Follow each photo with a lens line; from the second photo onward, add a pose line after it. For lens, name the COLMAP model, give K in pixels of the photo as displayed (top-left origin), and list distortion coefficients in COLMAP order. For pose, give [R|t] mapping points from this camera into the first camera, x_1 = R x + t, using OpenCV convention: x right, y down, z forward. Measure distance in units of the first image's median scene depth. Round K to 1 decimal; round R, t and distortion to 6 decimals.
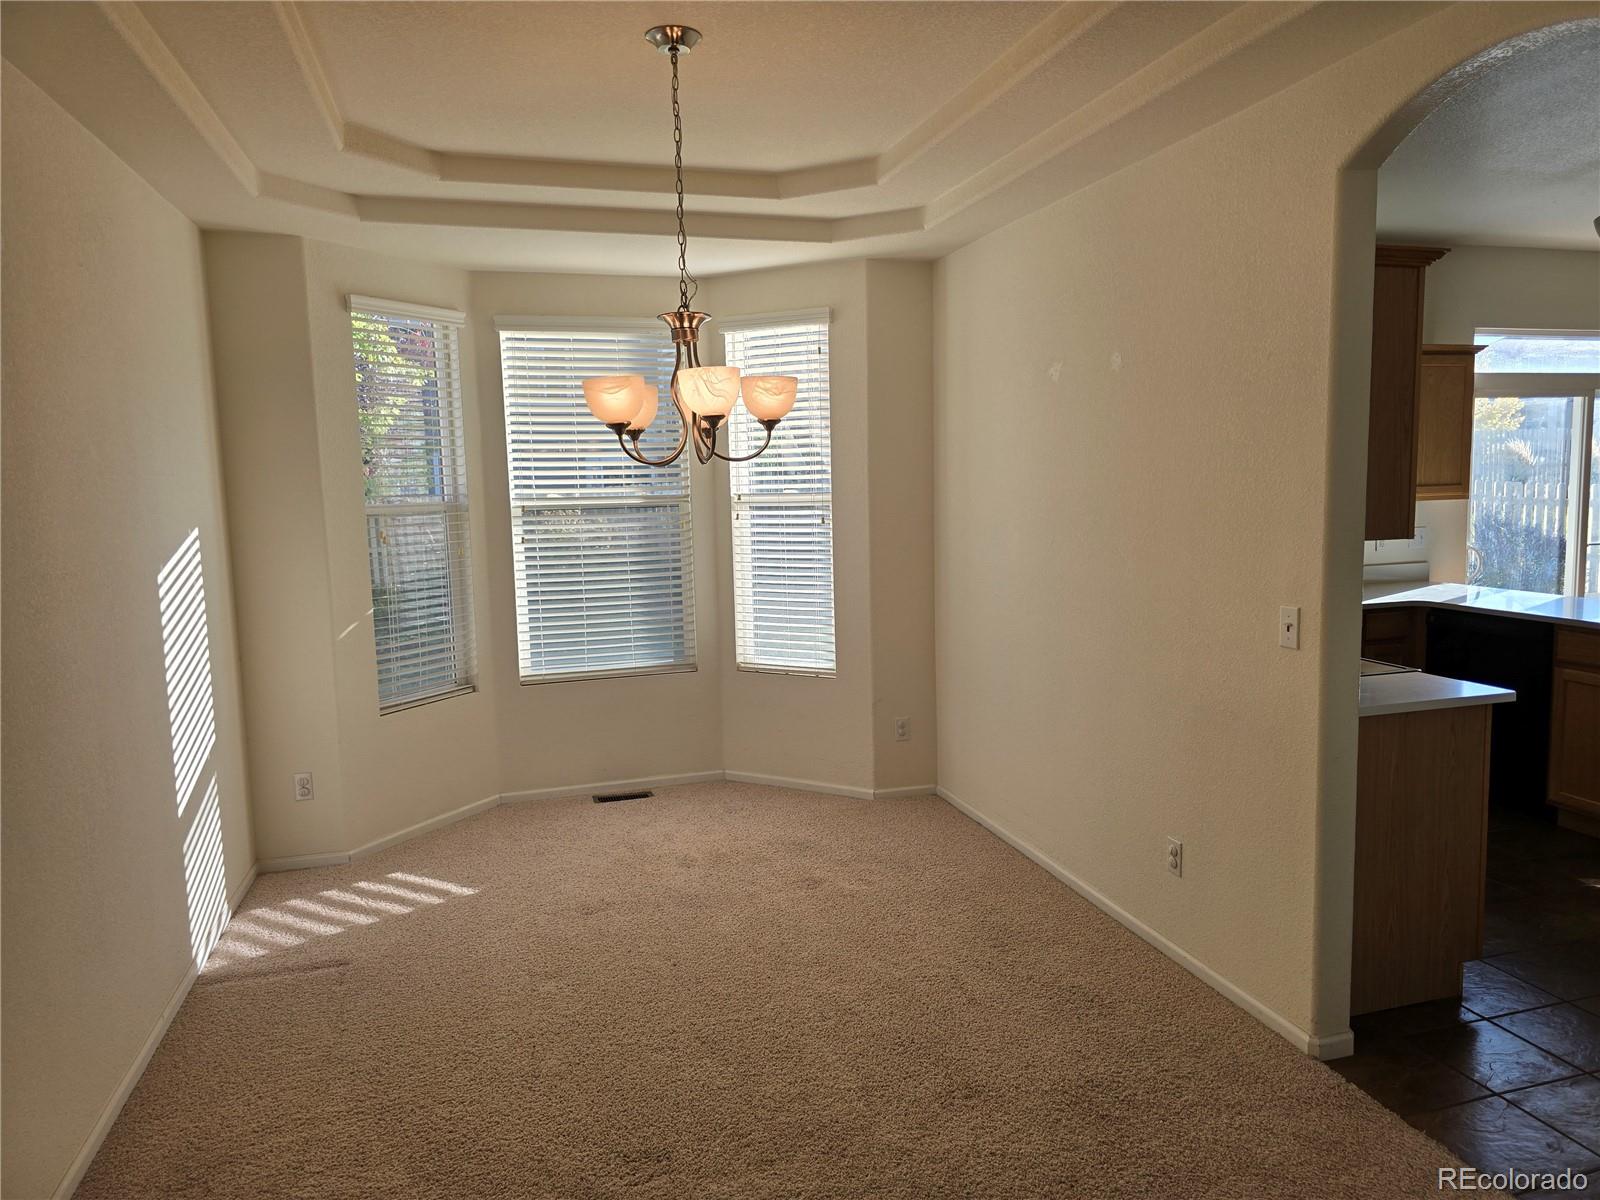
lens RADIAL K [[1089.3, 0, 811.8], [0, 1089.3, 593.7], [0, 0, 1]] dist [0.077185, -0.098871]
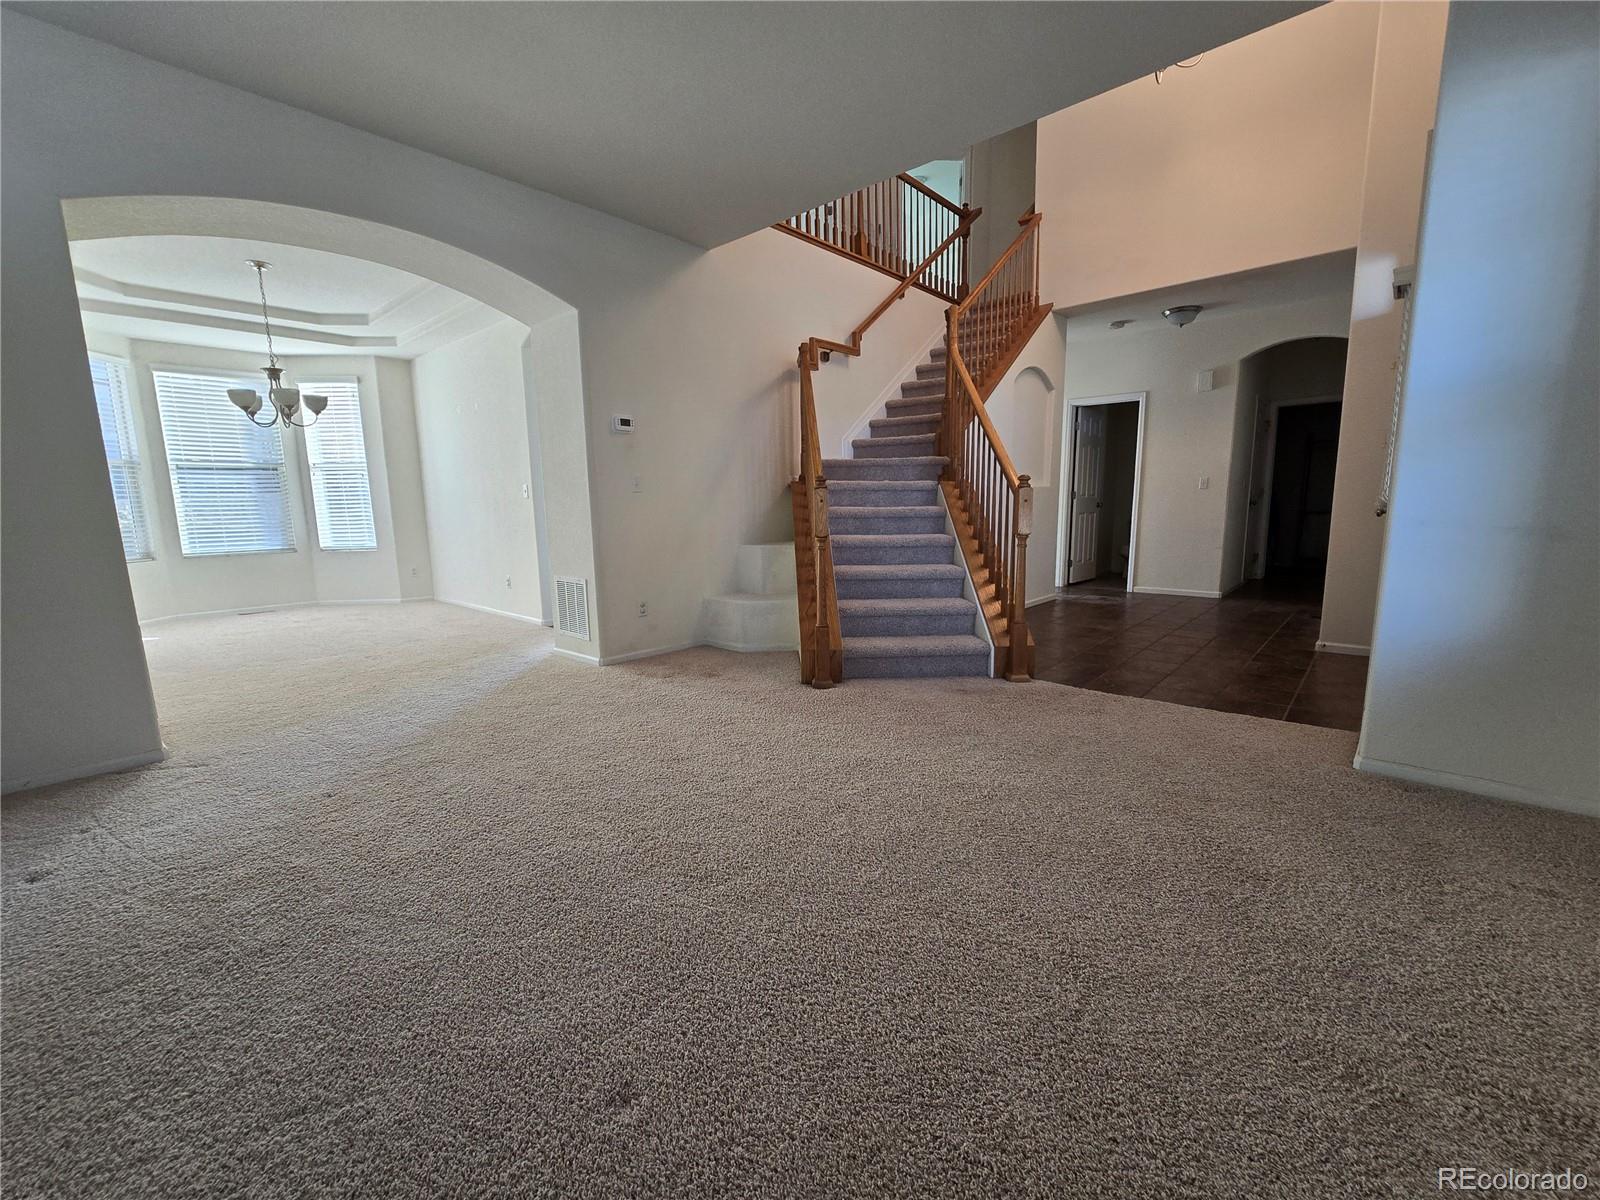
lens RADIAL K [[656.3, 0, 808.1], [0, 656.3, 605.8], [0, 0, 1]] dist [-0.007557, -0.000466]
pose [[0.850025, -0.071980, 0.521802, 0.068602], [0.052162, 0.997253, 0.052593, 0.173907], [-0.524154, -0.017487, 0.851444, -0.590010]]
